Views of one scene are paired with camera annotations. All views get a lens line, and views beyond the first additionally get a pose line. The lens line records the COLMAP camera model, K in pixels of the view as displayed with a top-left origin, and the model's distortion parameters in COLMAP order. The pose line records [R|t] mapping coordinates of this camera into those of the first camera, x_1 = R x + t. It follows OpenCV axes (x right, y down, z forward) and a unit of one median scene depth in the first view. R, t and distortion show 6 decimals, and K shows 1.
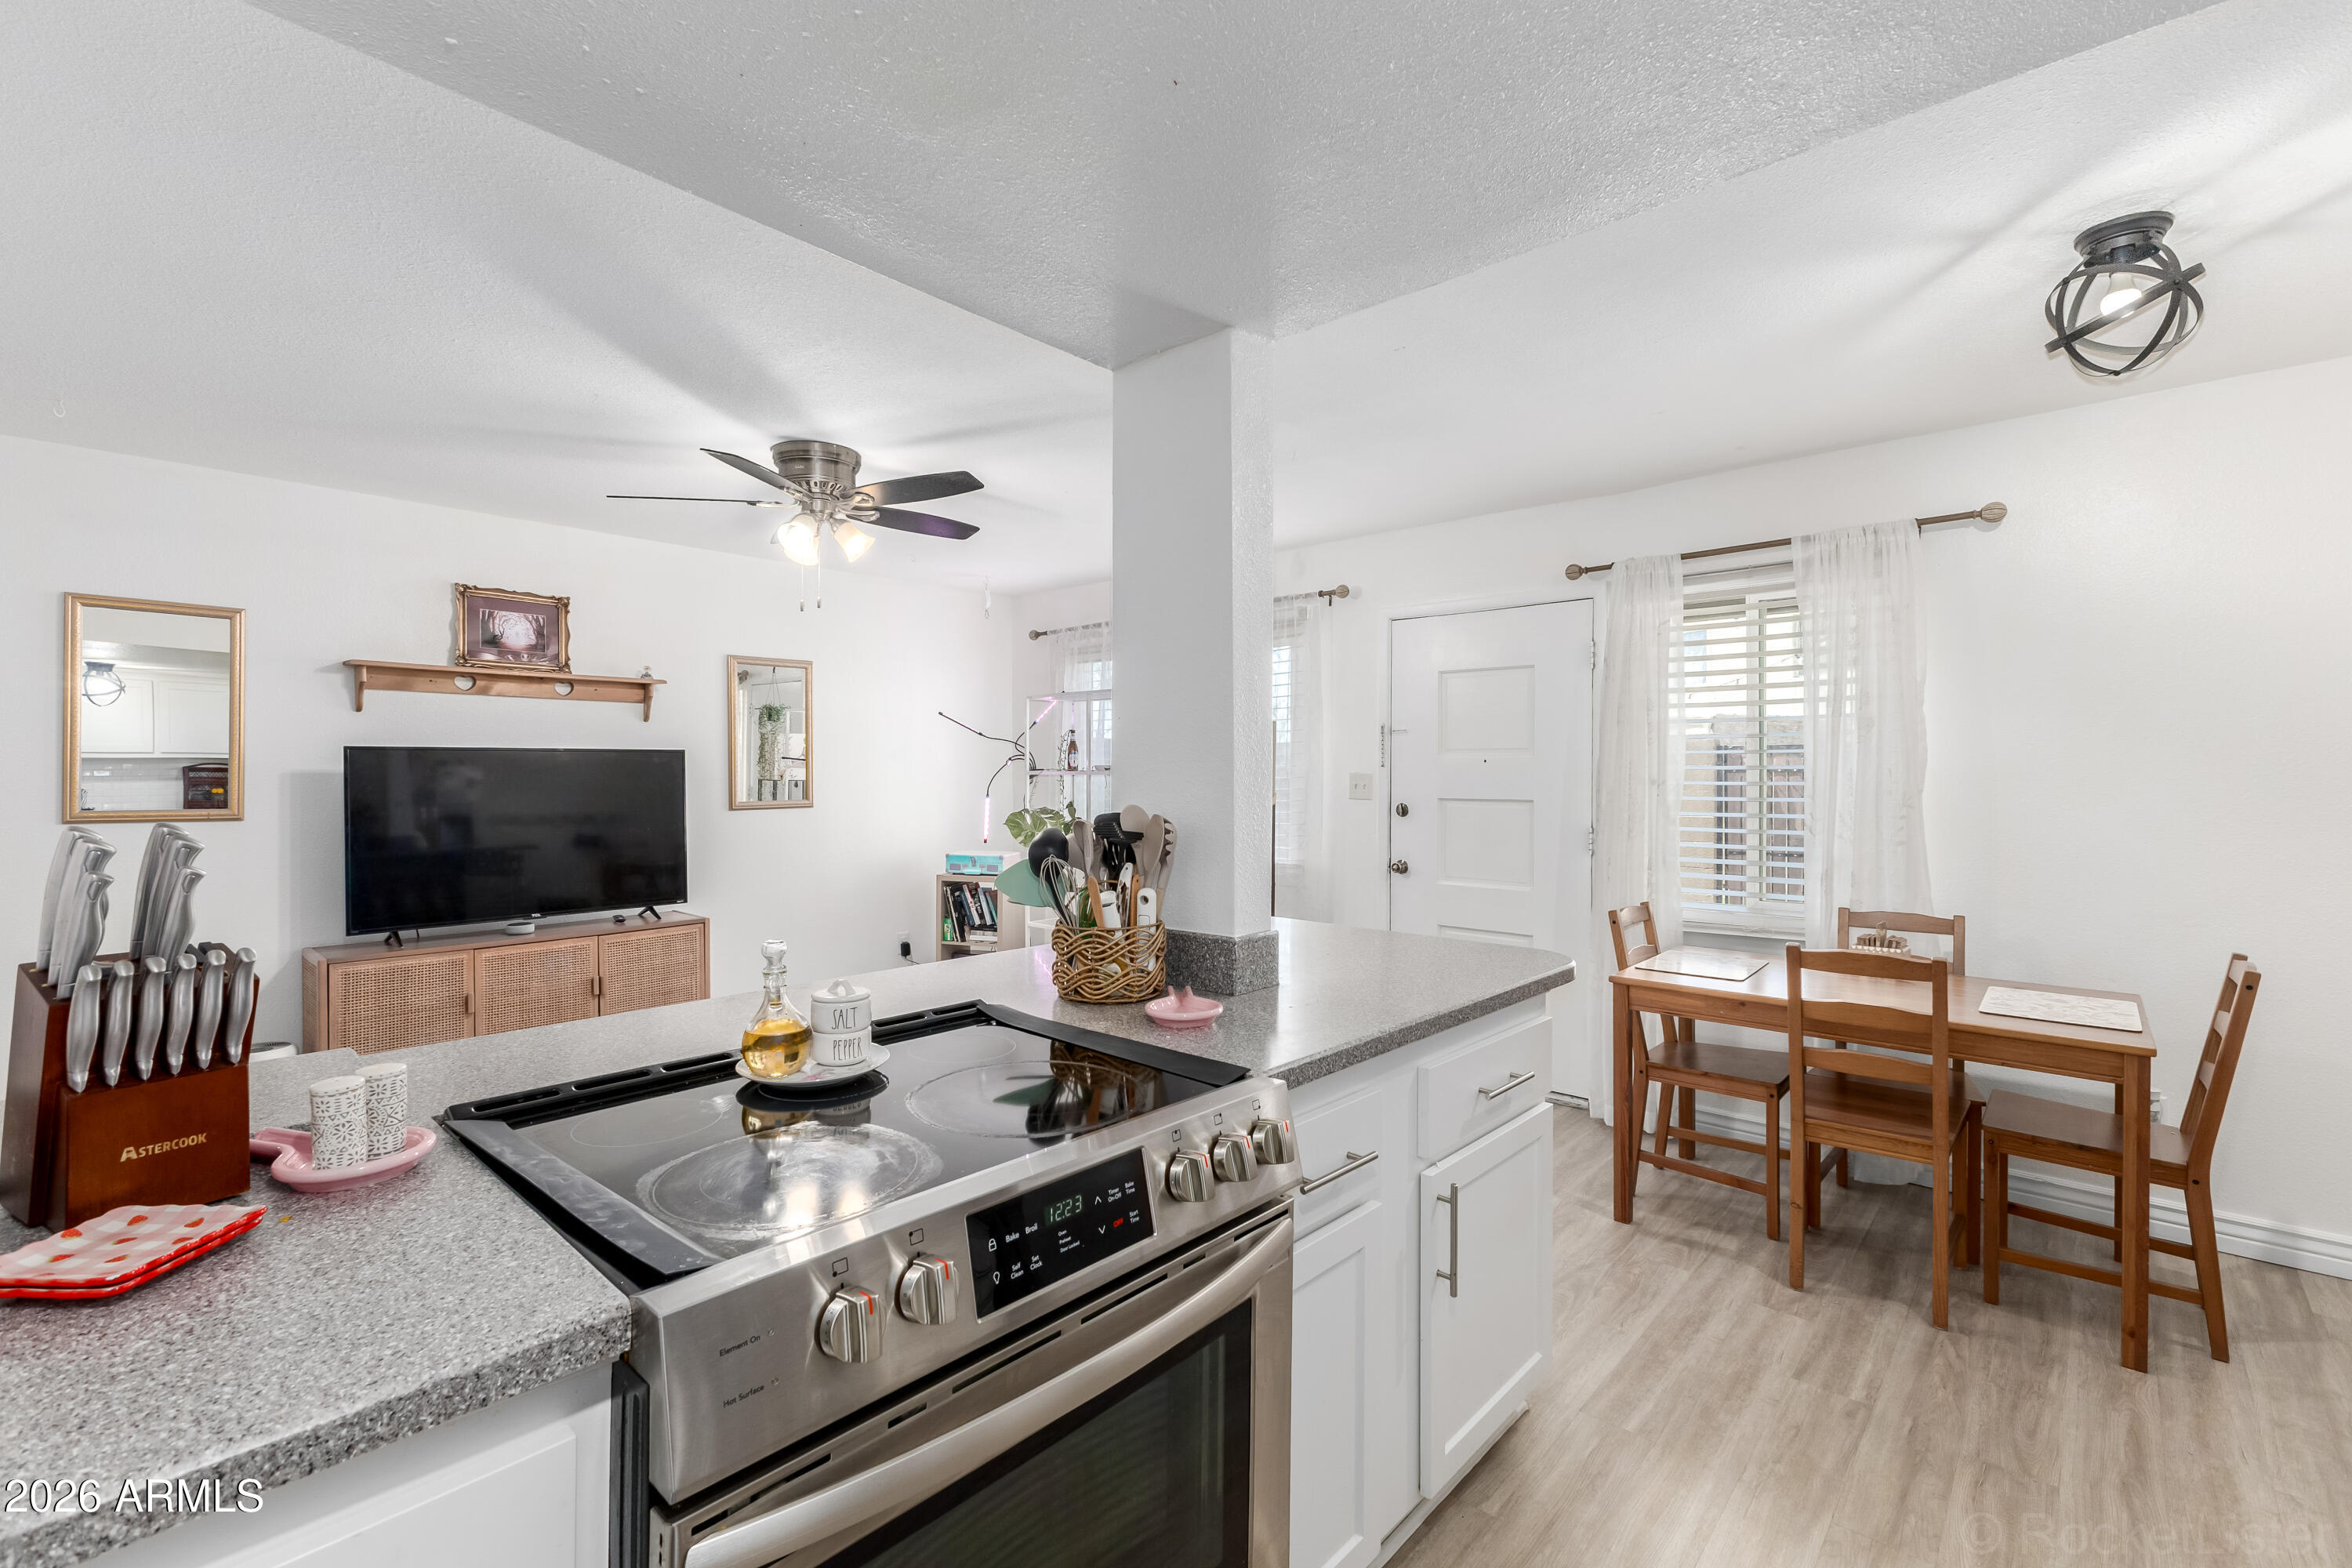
lens RADIAL K [[999.2, 0, 1200.6], [0, 999.2, 780.1], [0, 0, 1]] dist [0.021186, -0.008061]
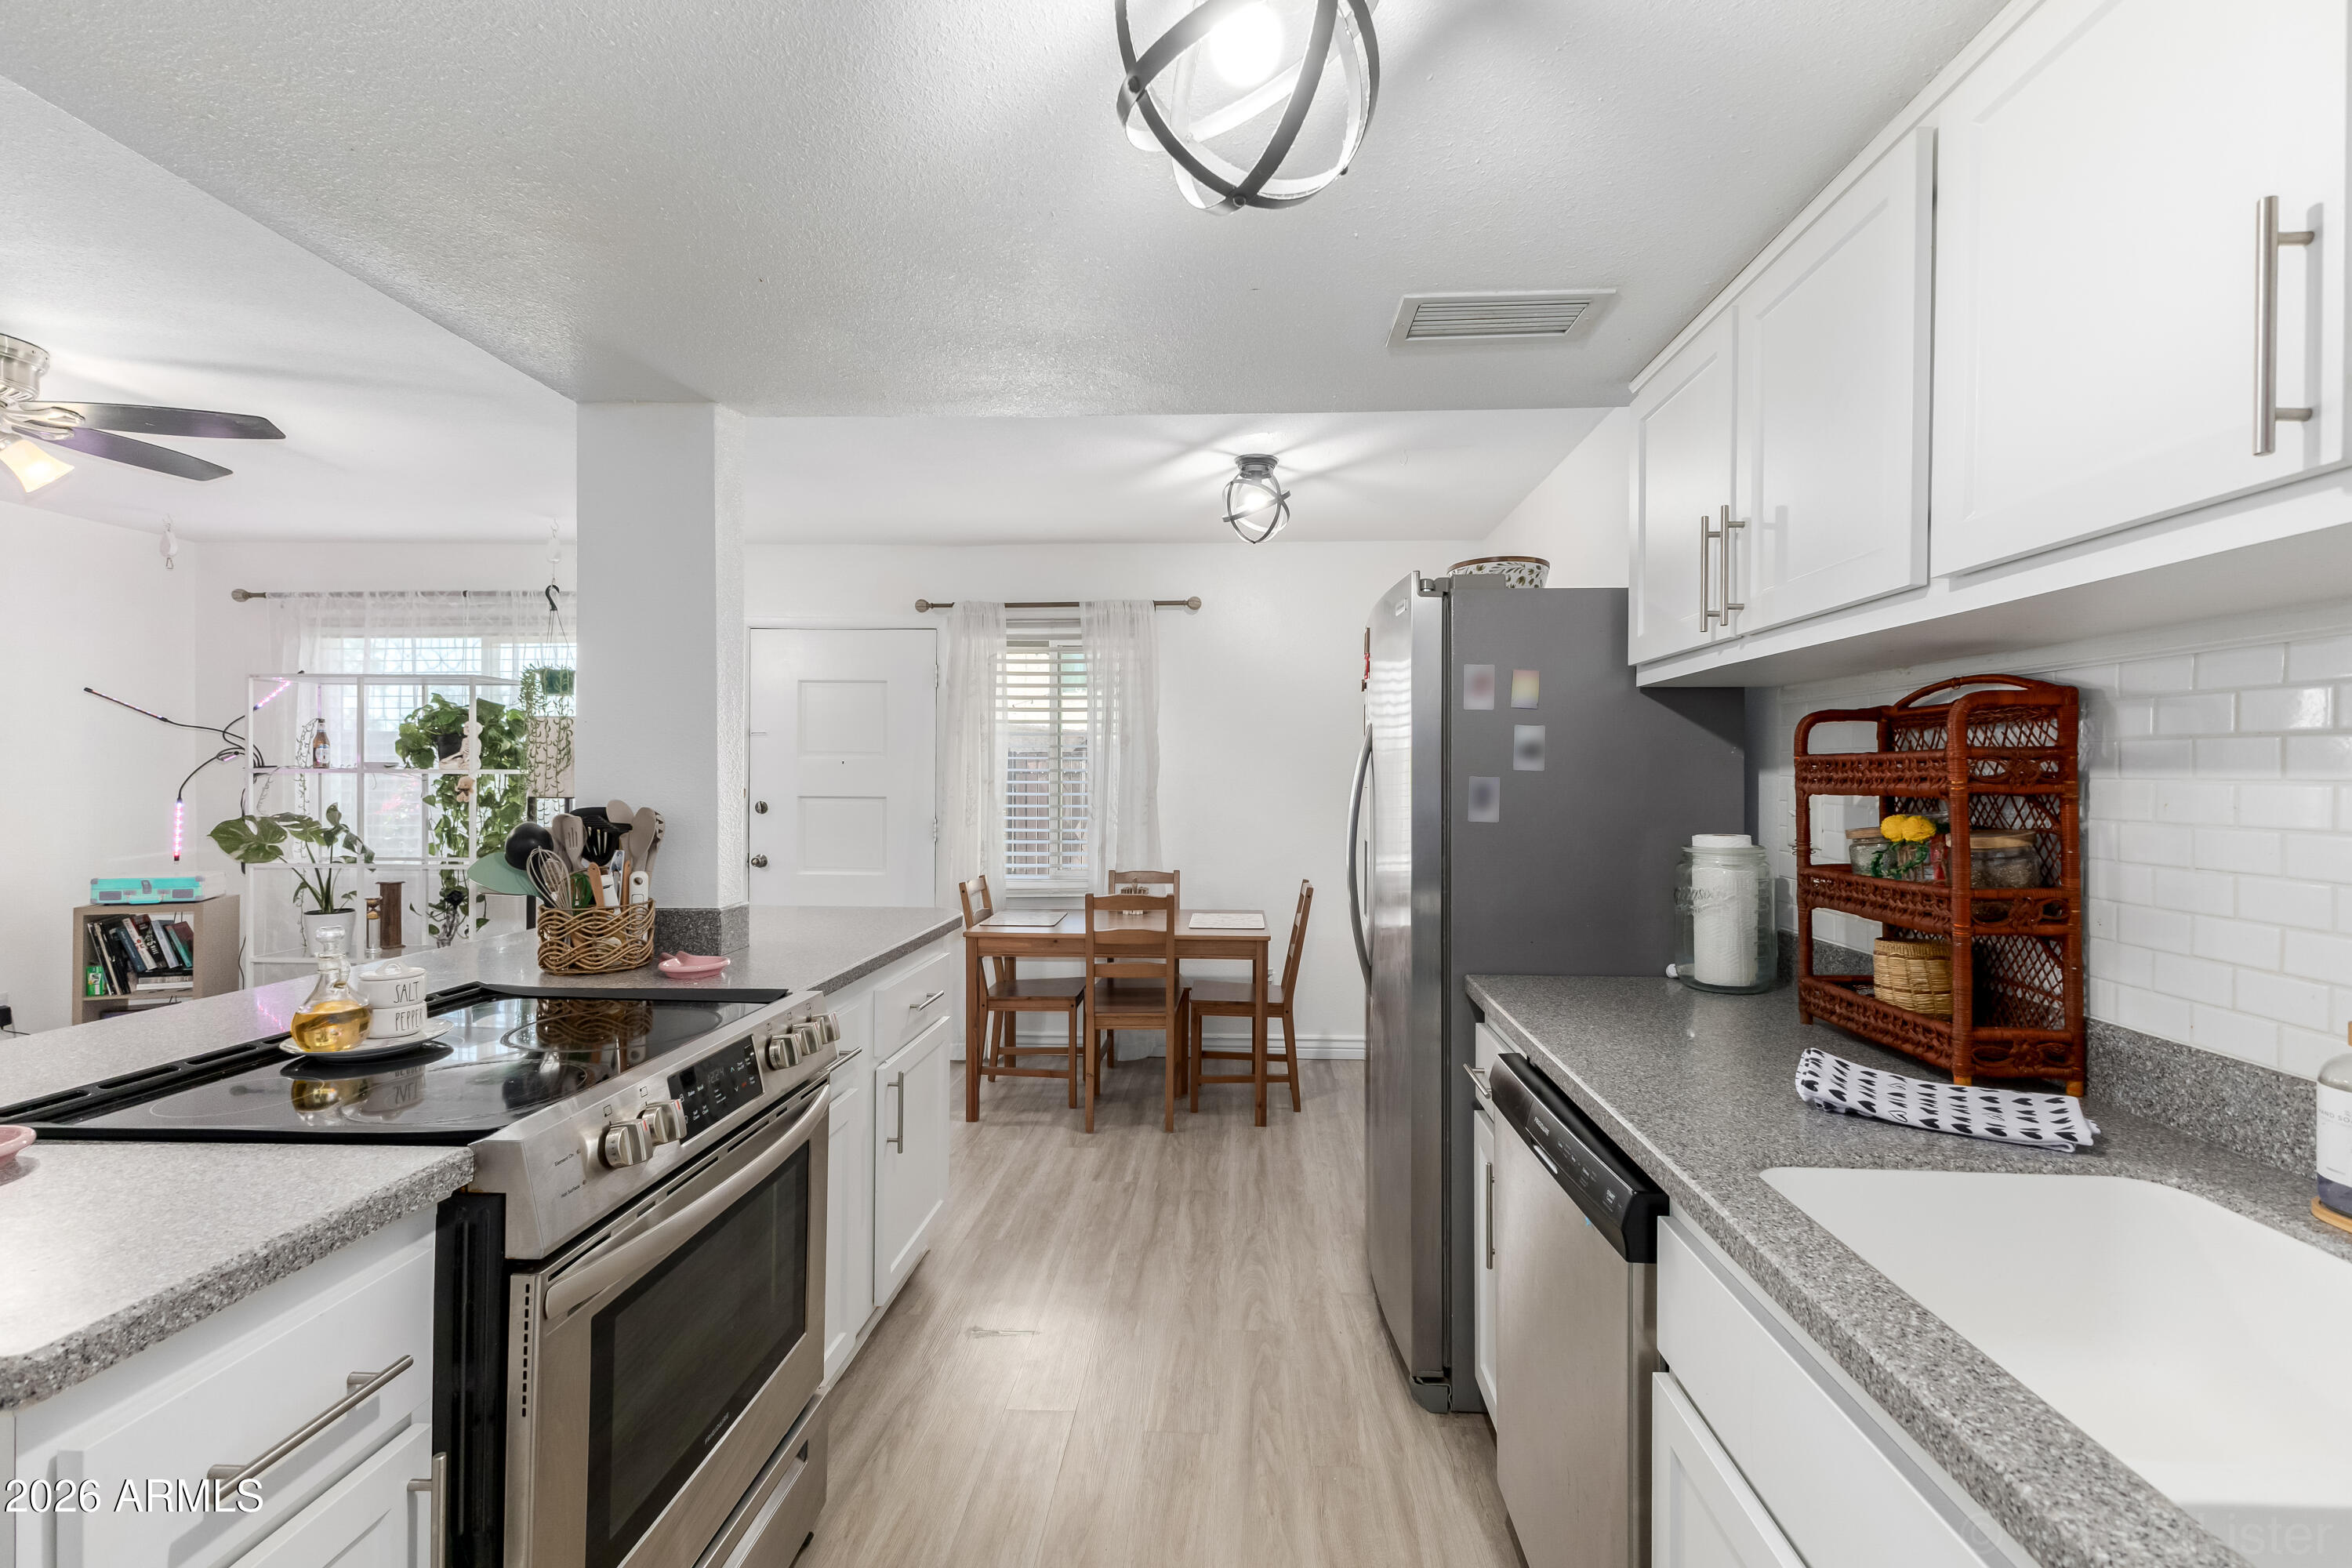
lens RADIAL K [[1030.7, 0, 1188.2], [0, 1030.7, 801.7], [0, 0, 1]] dist [0.008039, 0.000616]
pose [[0.781446, -0.012872, 0.623840, -0.218623], [0.000367, 0.999796, 0.020170, 0.002744], [-0.623973, -0.015533, 0.781292, -0.238124]]
